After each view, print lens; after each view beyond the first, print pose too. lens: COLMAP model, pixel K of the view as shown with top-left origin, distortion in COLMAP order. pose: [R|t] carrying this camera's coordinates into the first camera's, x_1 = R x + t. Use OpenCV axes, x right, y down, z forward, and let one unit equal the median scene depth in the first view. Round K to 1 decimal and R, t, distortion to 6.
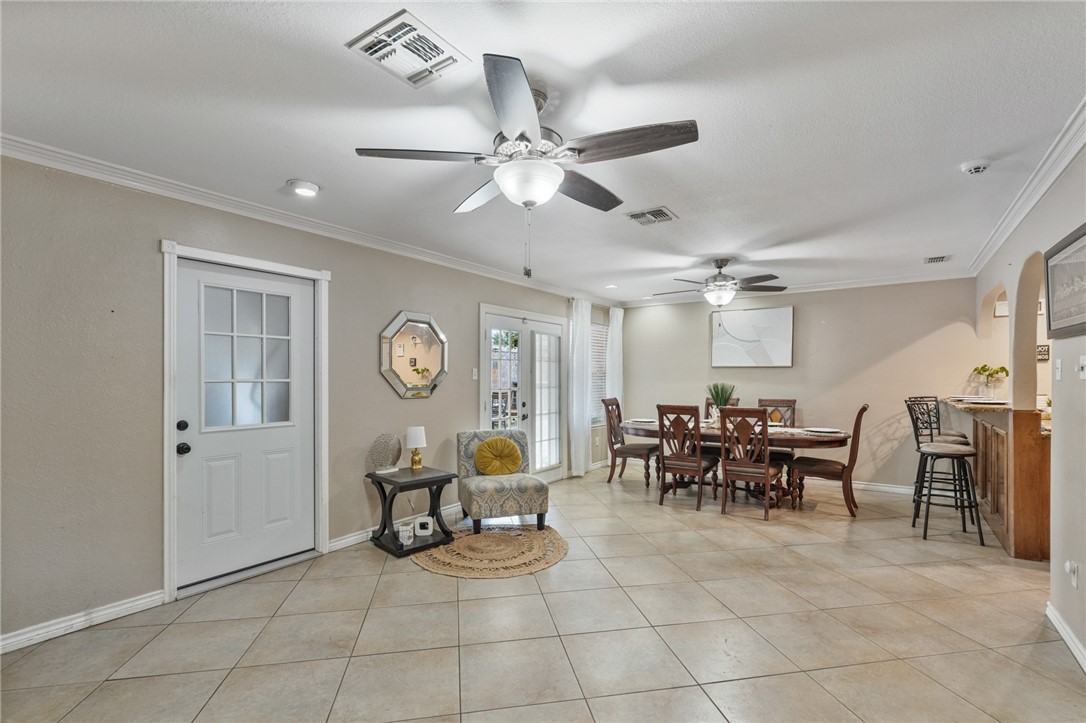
lens RADIAL K [[484.4, 0, 538.3], [0, 484.4, 380.0], [0, 0, 1]] dist [-0.002846, 0.001812]
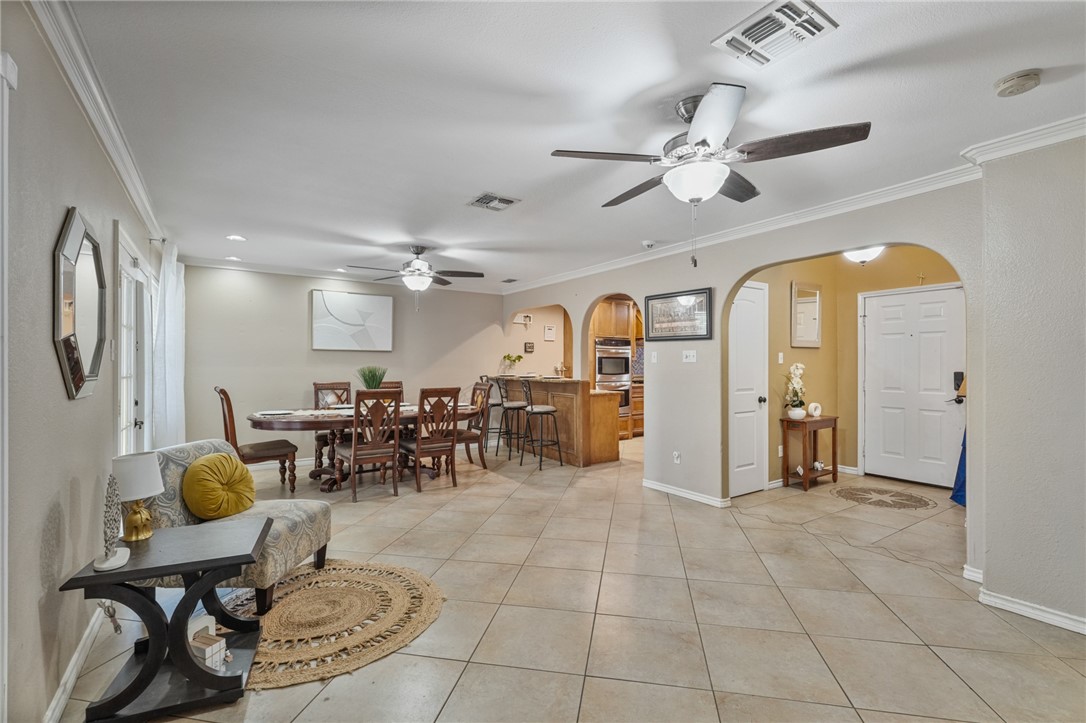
lens RADIAL K [[484.4, 0, 535.9], [0, 484.4, 367.2], [0, 0, 1]] dist [-0.002846, 0.001812]
pose [[0.365432, -0.003069, 0.930833, -0.511667], [-0.000727, 0.999993, 0.003582, 0.005335], [-0.930838, -0.001986, 0.365427, 0.403899]]
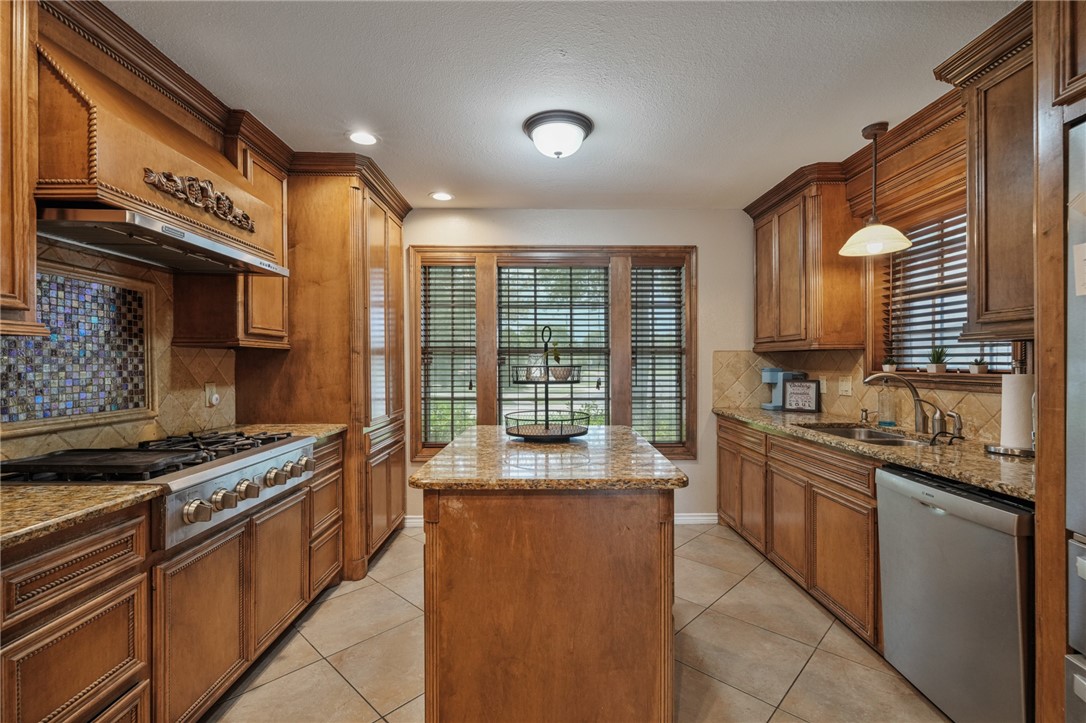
lens RADIAL K [[484.4, 0, 553.1], [0, 484.4, 364.7], [0, 0, 1]] dist [-0.002846, 0.001812]
pose [[-0.598730, -0.000284, 0.800951, 0.986755], [0.005880, 0.999971, 0.004750, 0.002457], [-0.800929, 0.007553, -0.598712, 0.662603]]
